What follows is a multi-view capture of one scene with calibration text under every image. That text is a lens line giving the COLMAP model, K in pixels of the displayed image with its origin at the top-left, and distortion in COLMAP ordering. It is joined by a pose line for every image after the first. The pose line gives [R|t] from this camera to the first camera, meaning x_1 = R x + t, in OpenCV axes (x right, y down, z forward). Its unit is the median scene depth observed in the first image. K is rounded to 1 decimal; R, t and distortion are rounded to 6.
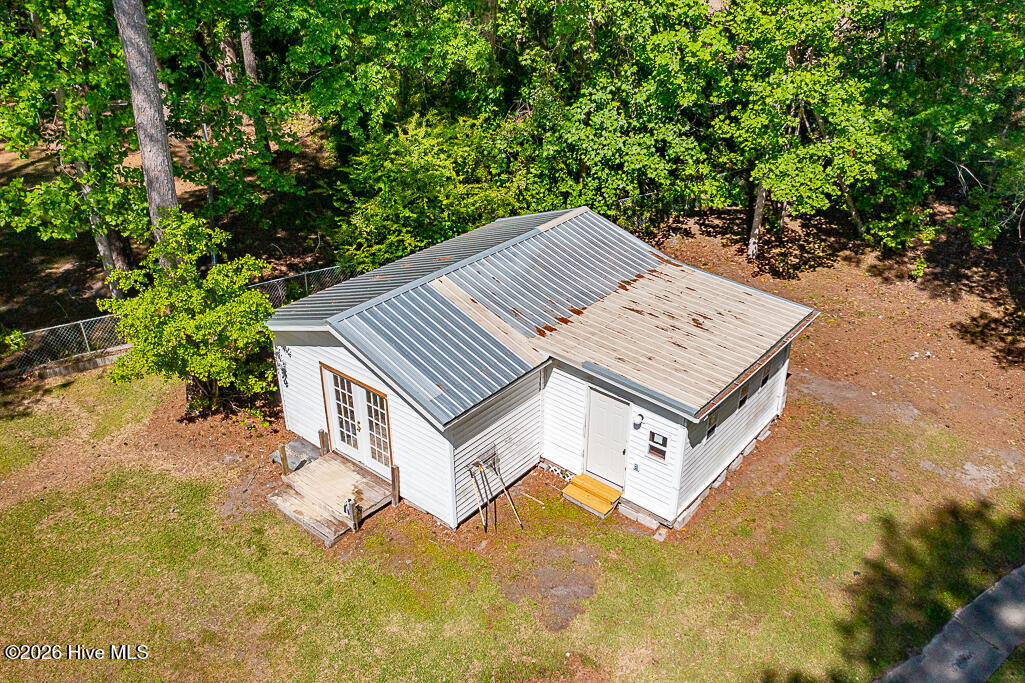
lens RADIAL K [[810.7, 0, 512.5], [0, 810.7, 341.5], [0, 0, 1]] dist [-0.006742, -0.000045]
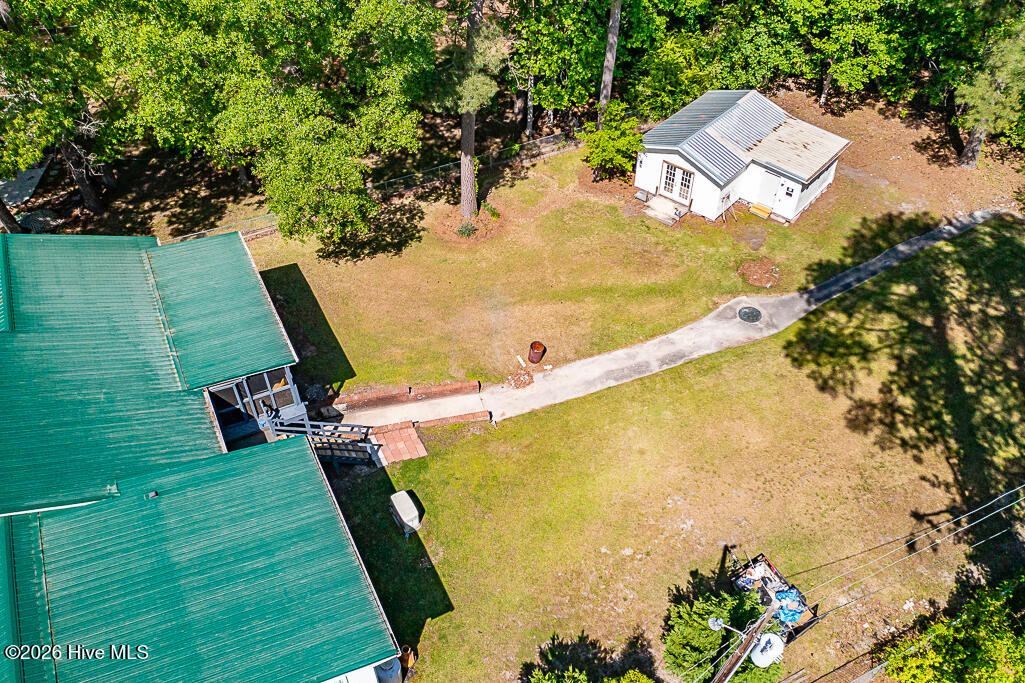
lens RADIAL K [[810.7, 0, 512.5], [0, 810.7, 341.5], [0, 0, 1]] dist [-0.006742, -0.000045]
pose [[0.999796, 0.015383, -0.013053, -0.625361], [-0.011234, 0.961906, 0.273150, -0.111332], [0.016758, -0.272948, 0.961883, -1.583709]]
